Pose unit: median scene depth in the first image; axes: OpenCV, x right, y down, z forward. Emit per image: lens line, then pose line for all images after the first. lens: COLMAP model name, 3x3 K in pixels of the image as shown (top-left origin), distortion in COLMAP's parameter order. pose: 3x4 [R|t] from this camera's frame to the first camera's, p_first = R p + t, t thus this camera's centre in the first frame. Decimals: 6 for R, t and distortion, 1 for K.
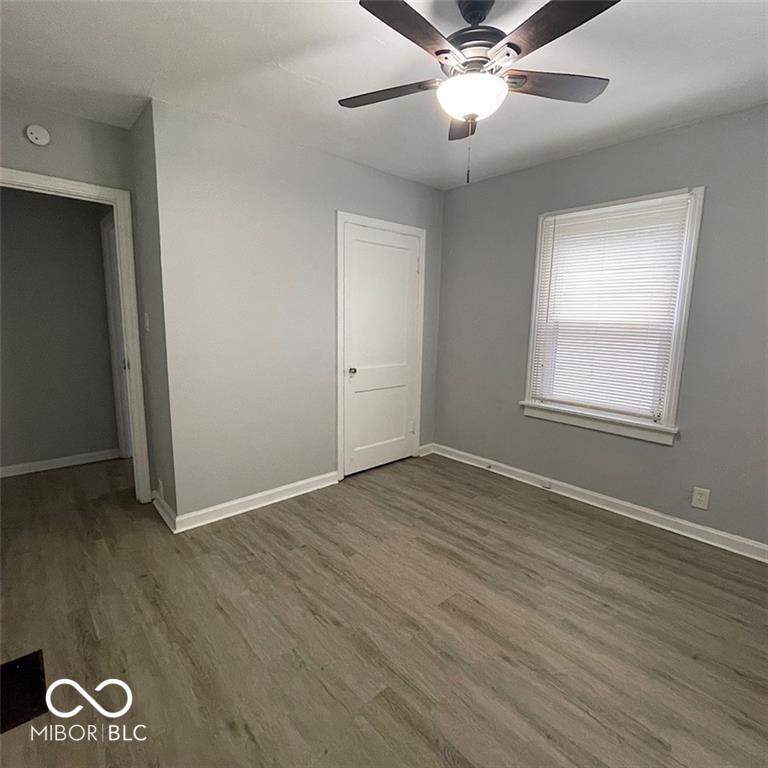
lens RADIAL K [[415.6, 0, 382.0], [0, 415.6, 380.9], [0, 0, 1]] dist [-0.006292, 0.009228]
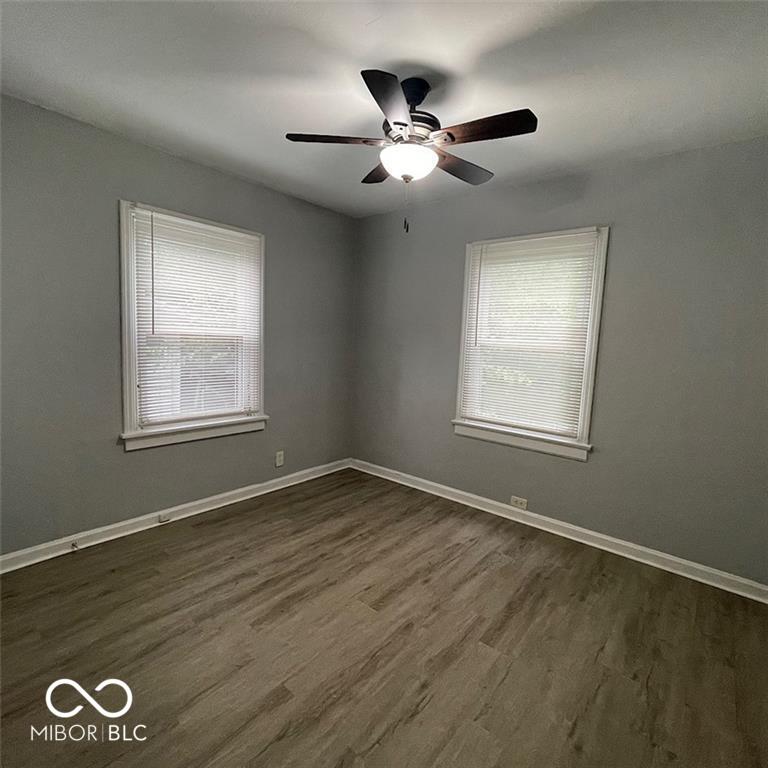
lens RADIAL K [[415.6, 0, 382.0], [0, 415.6, 380.9], [0, 0, 1]] dist [-0.006292, 0.009228]
pose [[-0.137668, -0.129501, 0.981976, -0.699724], [0.105930, 0.983805, 0.144593, -0.161942], [-0.984798, 0.123926, -0.121720, 0.874573]]
